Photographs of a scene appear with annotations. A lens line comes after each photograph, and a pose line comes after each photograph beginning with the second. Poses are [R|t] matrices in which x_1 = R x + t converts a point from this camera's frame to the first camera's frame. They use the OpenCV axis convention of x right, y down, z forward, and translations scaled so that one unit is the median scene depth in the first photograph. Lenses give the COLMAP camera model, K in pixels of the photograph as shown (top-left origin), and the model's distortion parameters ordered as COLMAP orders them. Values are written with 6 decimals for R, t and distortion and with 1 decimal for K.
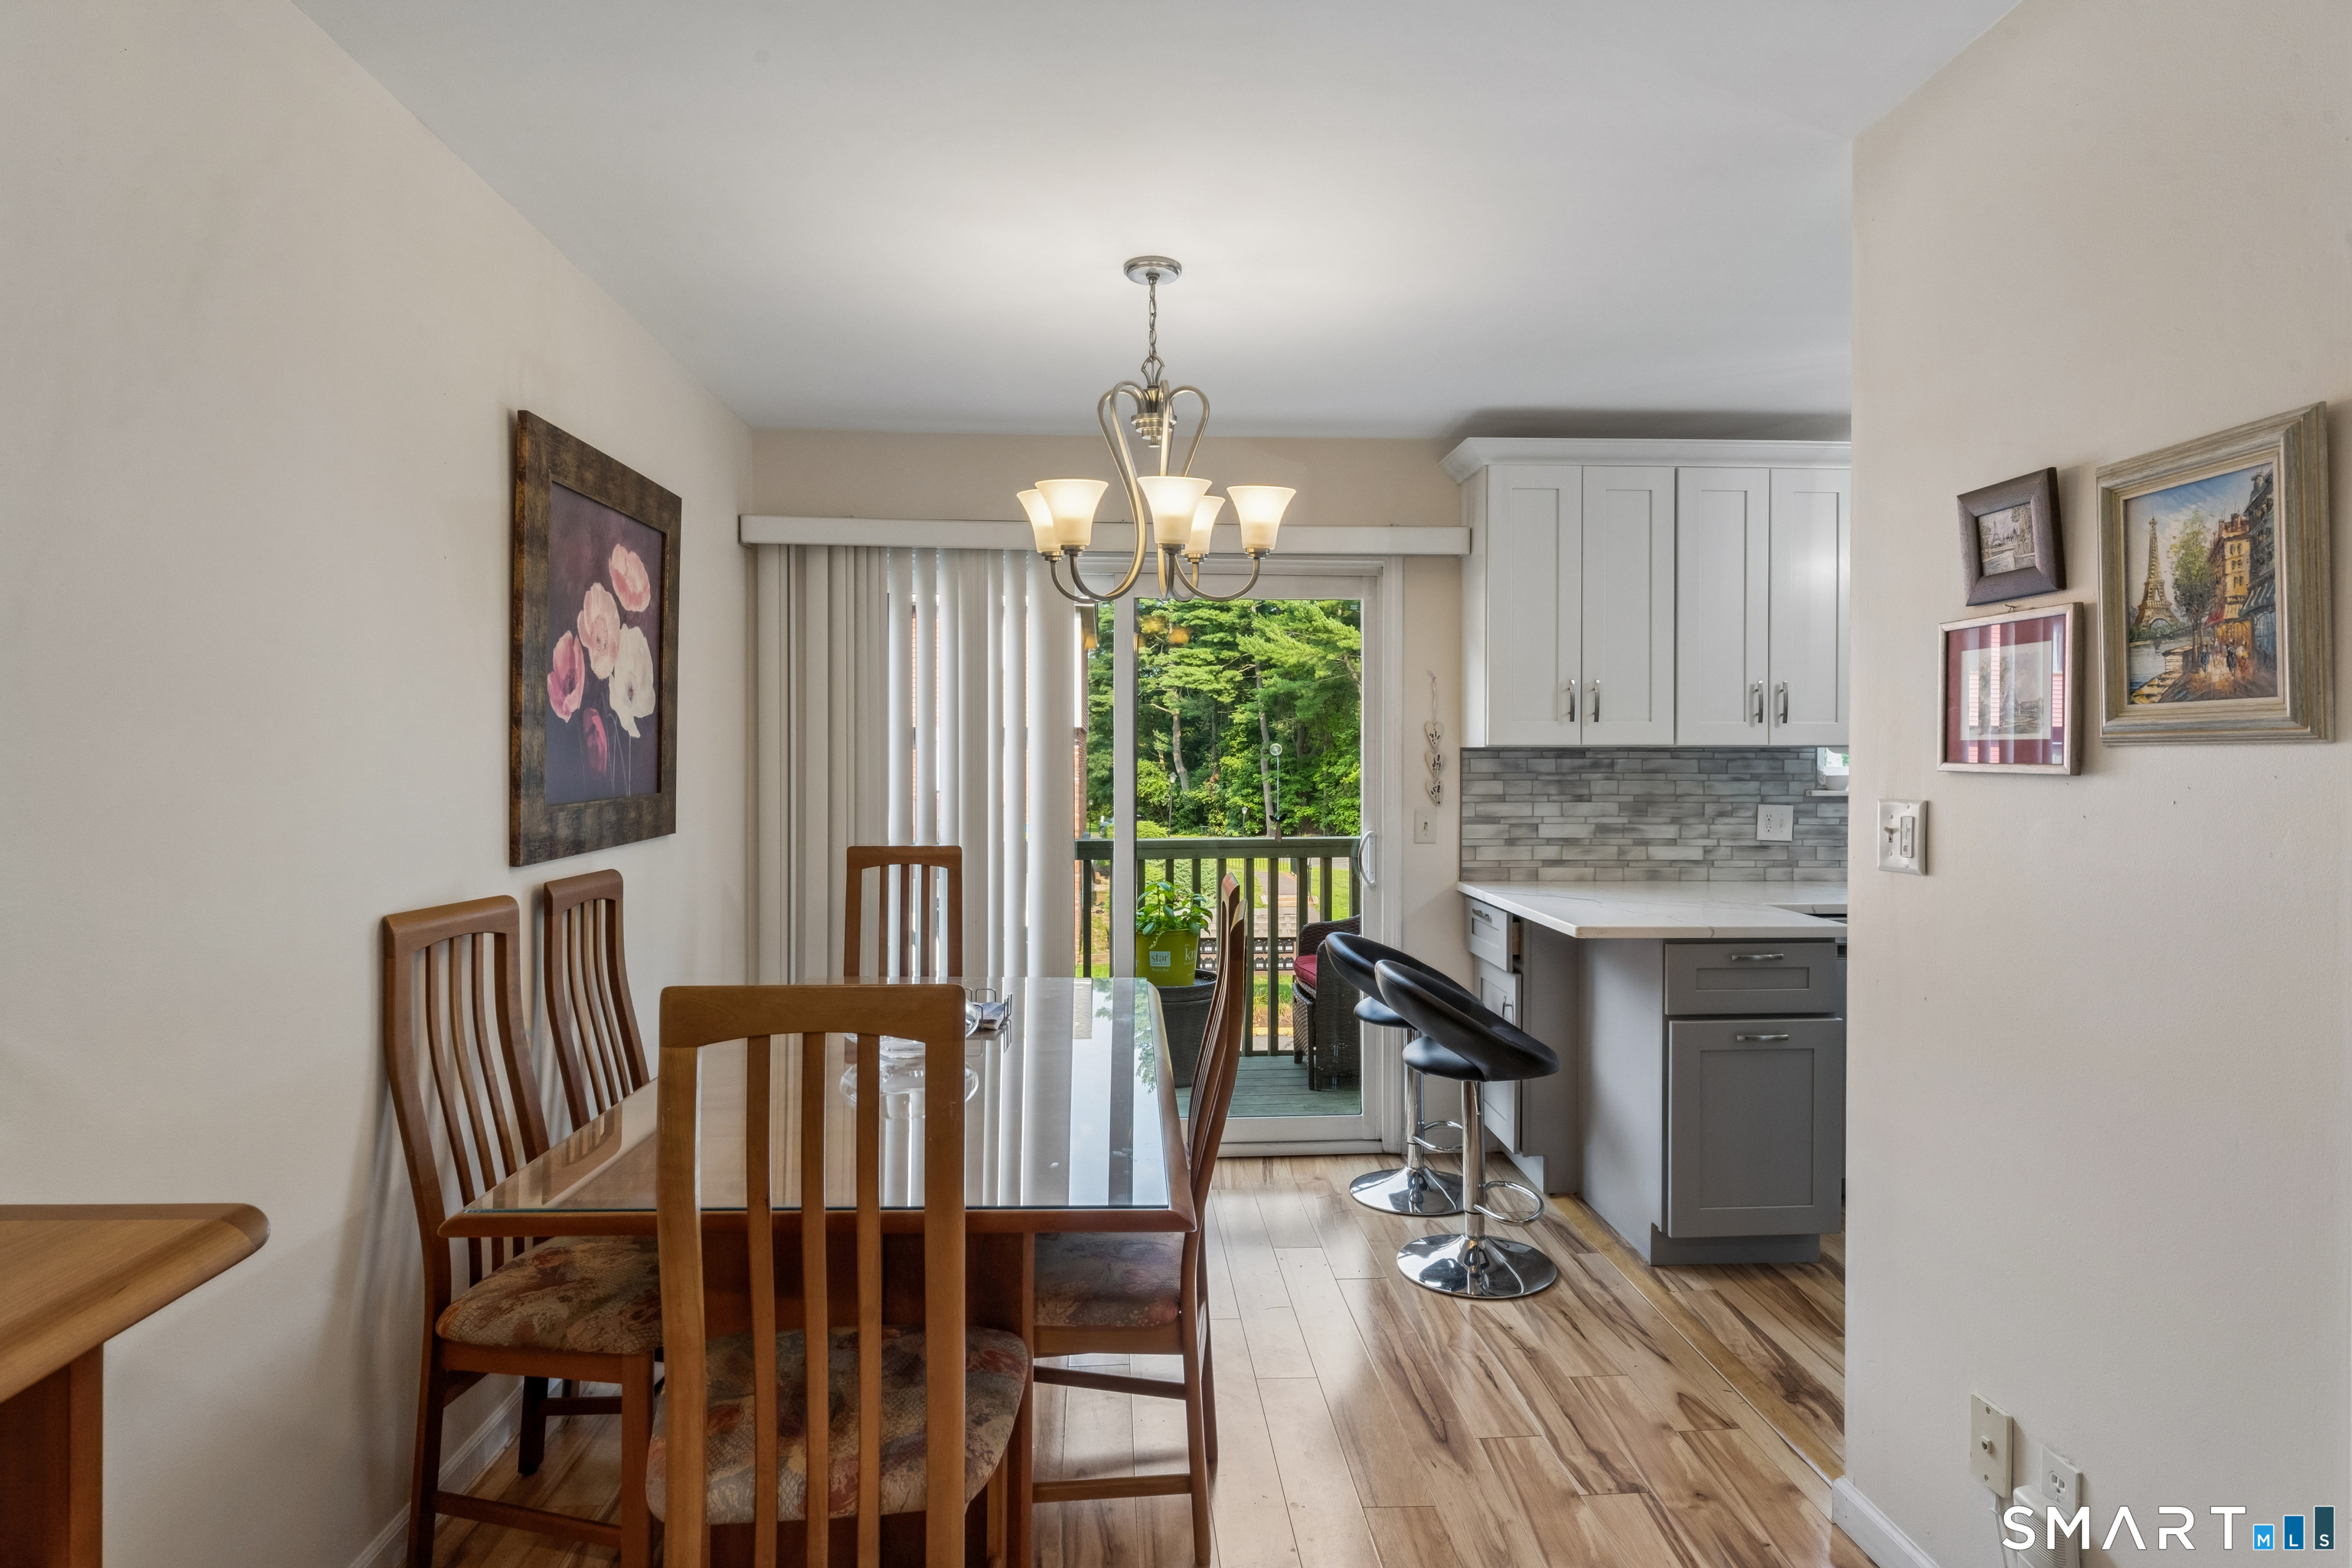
lens RADIAL K [[1287.2, 0, 1176.0], [0, 1287.2, 784.0], [0, 0, 1]] dist [-0.000293, -0.000252]
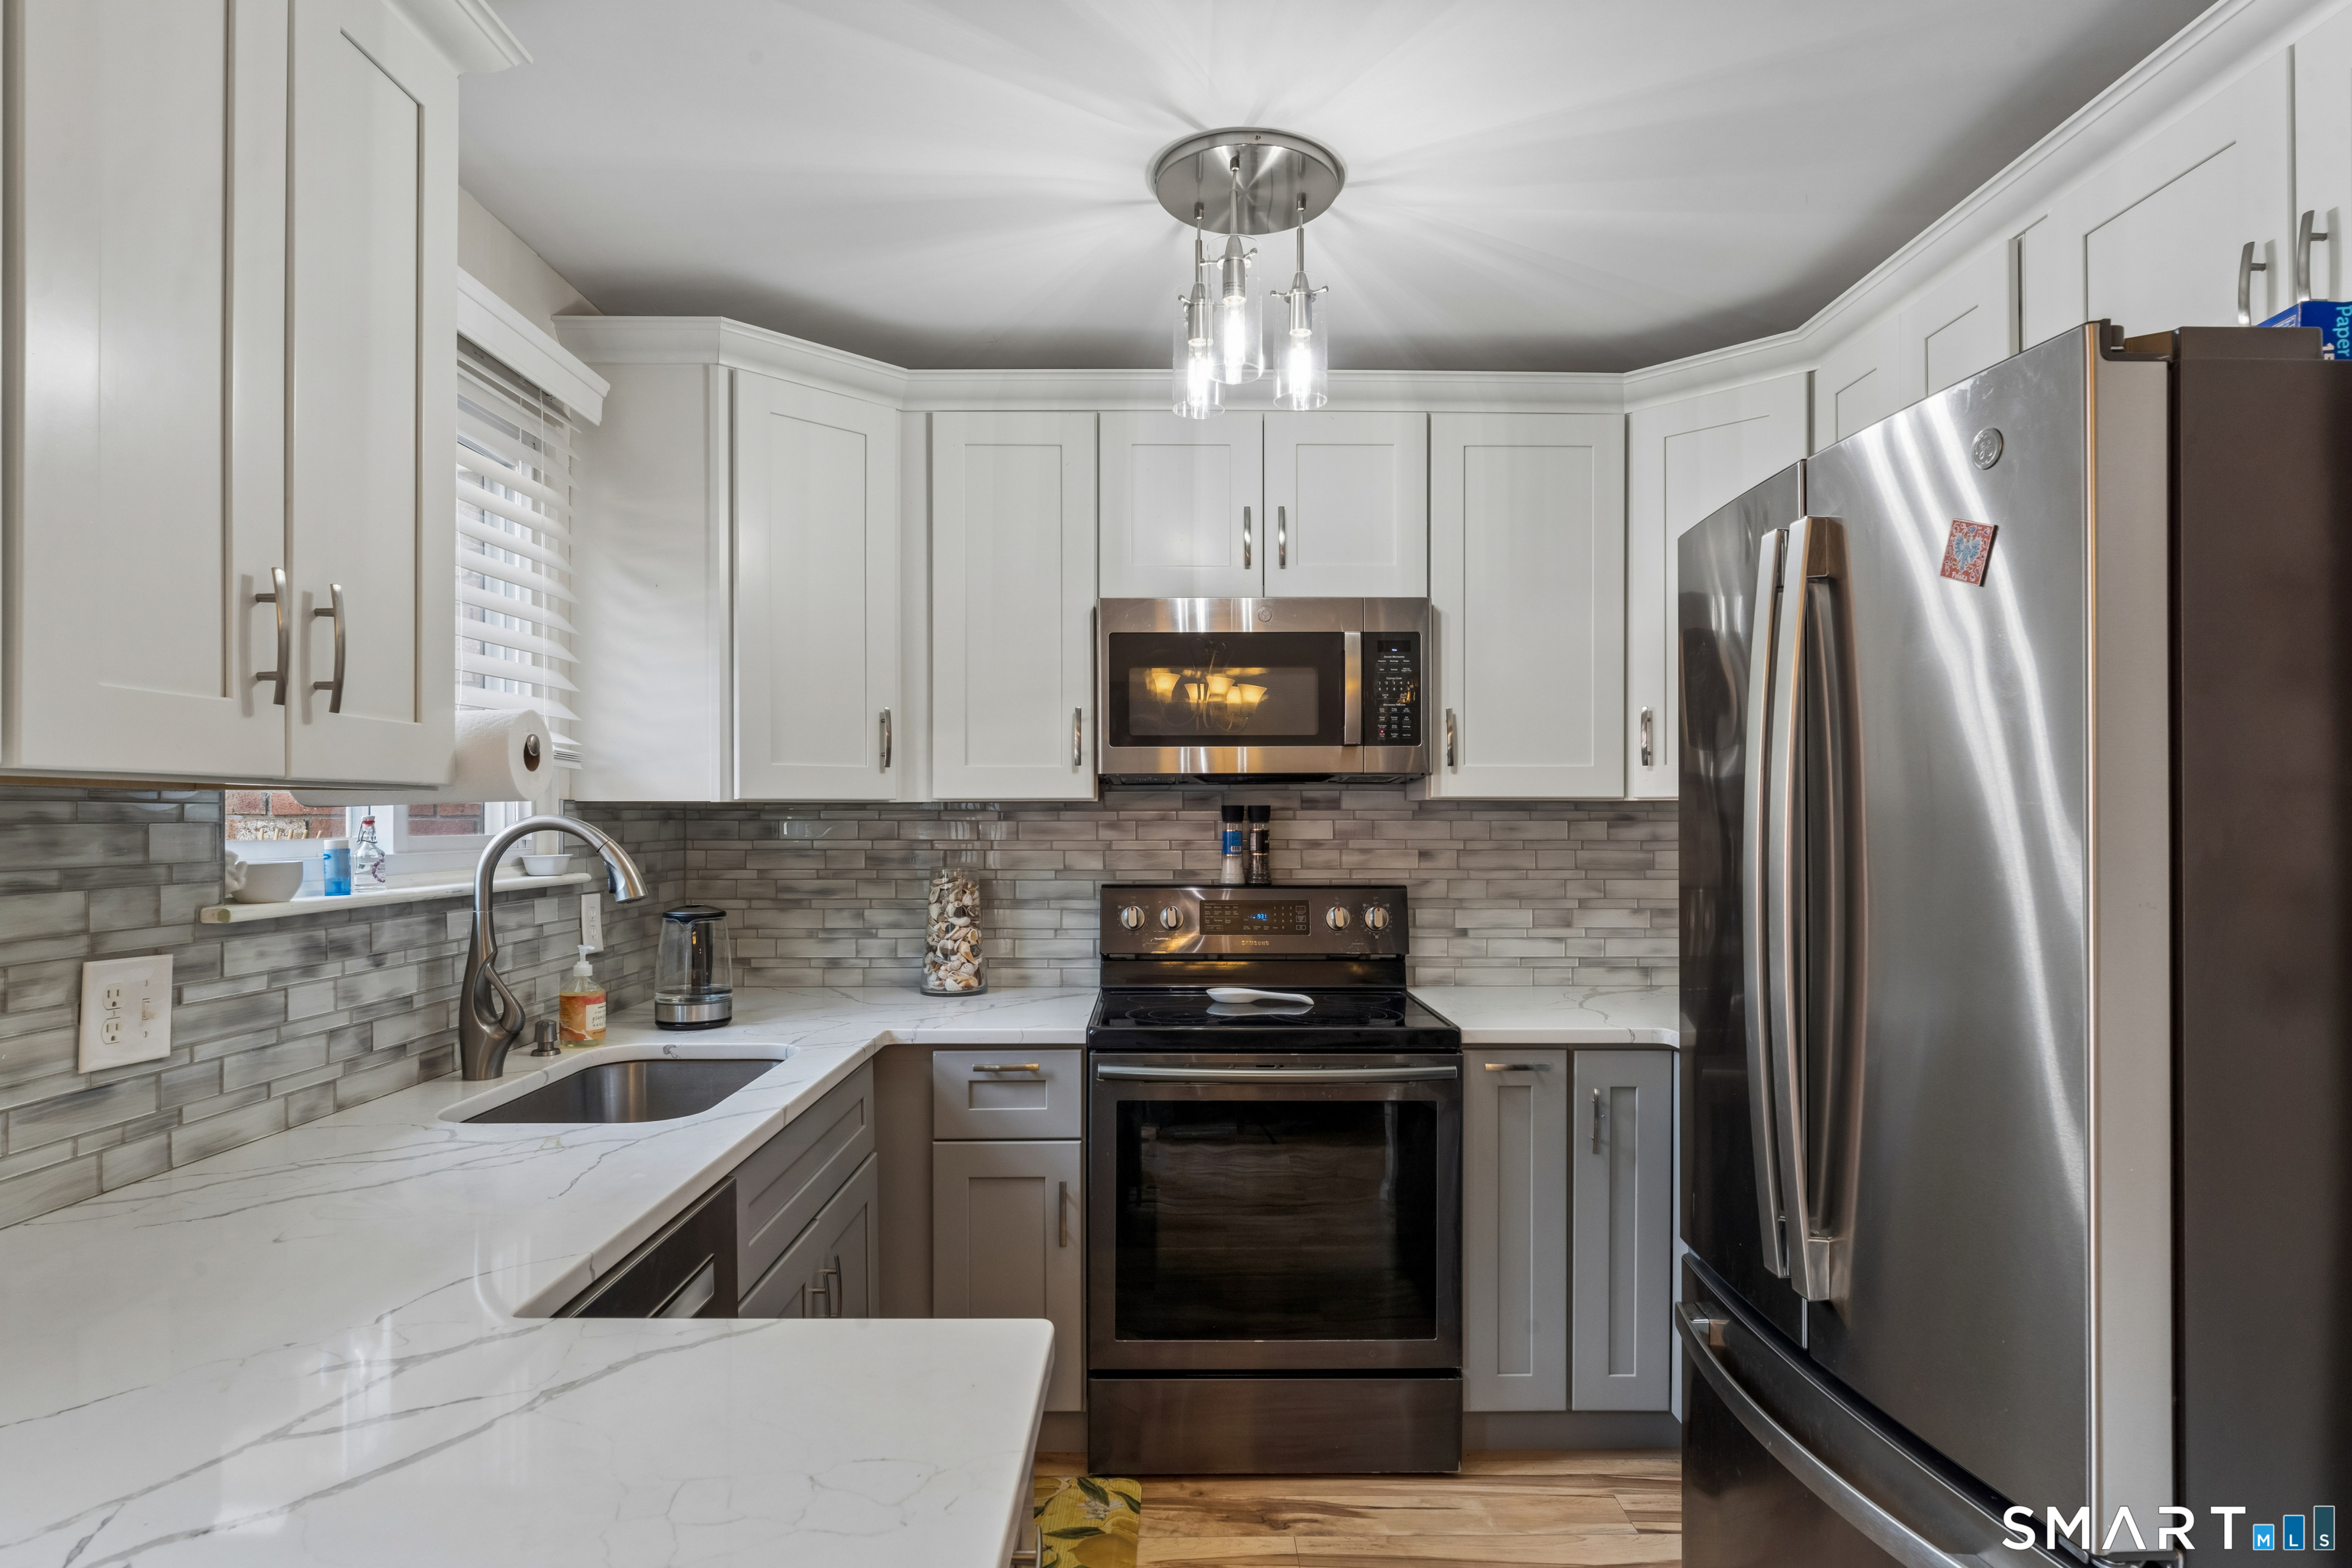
lens RADIAL K [[1253.4, 0, 1180.8], [0, 1253.4, 808.0], [0, 0, 1]] dist [-0.000277, -0.000433]
pose [[0.042289, 0.005980, 0.999088, 0.149422], [0.020429, 0.999768, -0.006849, -0.015119], [-0.998897, 0.020700, 0.042157, 0.709288]]
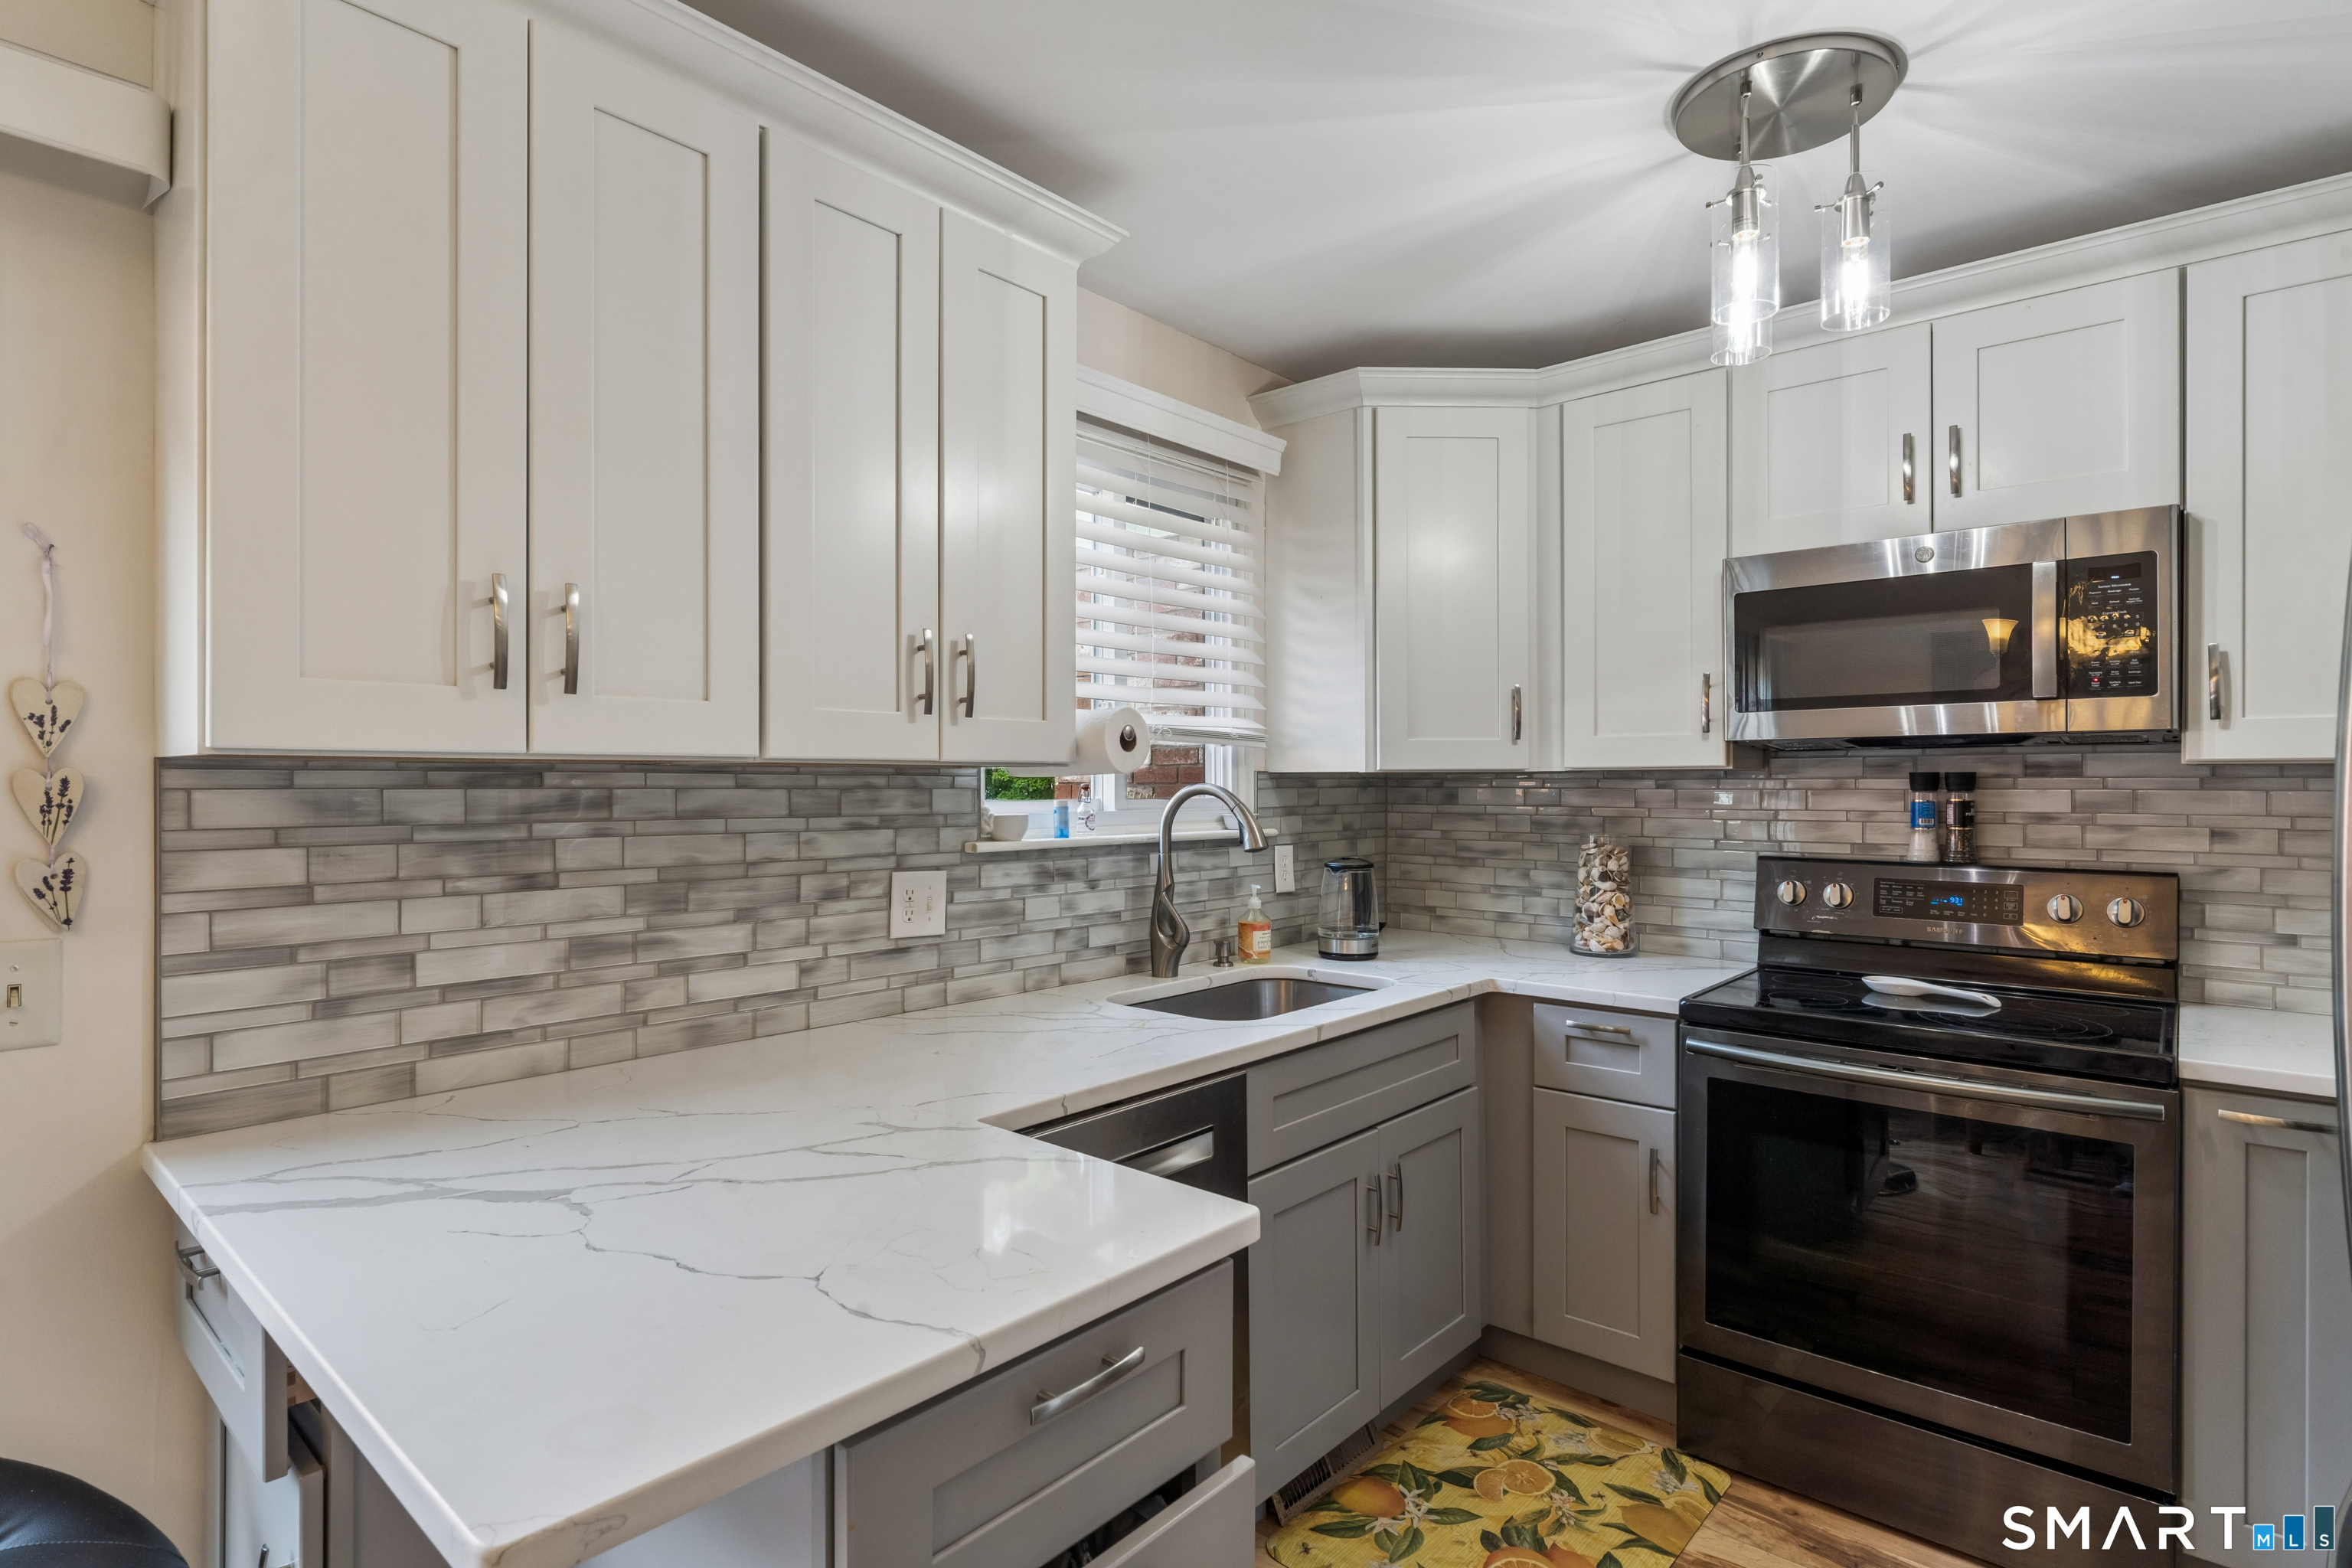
lens RADIAL K [[1167.6, 0, 1181.7], [0, 1167.6, 778.5], [0, 0, 1]] dist [-0.002037, -0.000560]
pose [[0.695713, 0.002433, 0.718316, 0.185140], [0.014763, 0.999735, -0.017684, -0.012850], [-0.718168, 0.022908, 0.695492, 0.570963]]
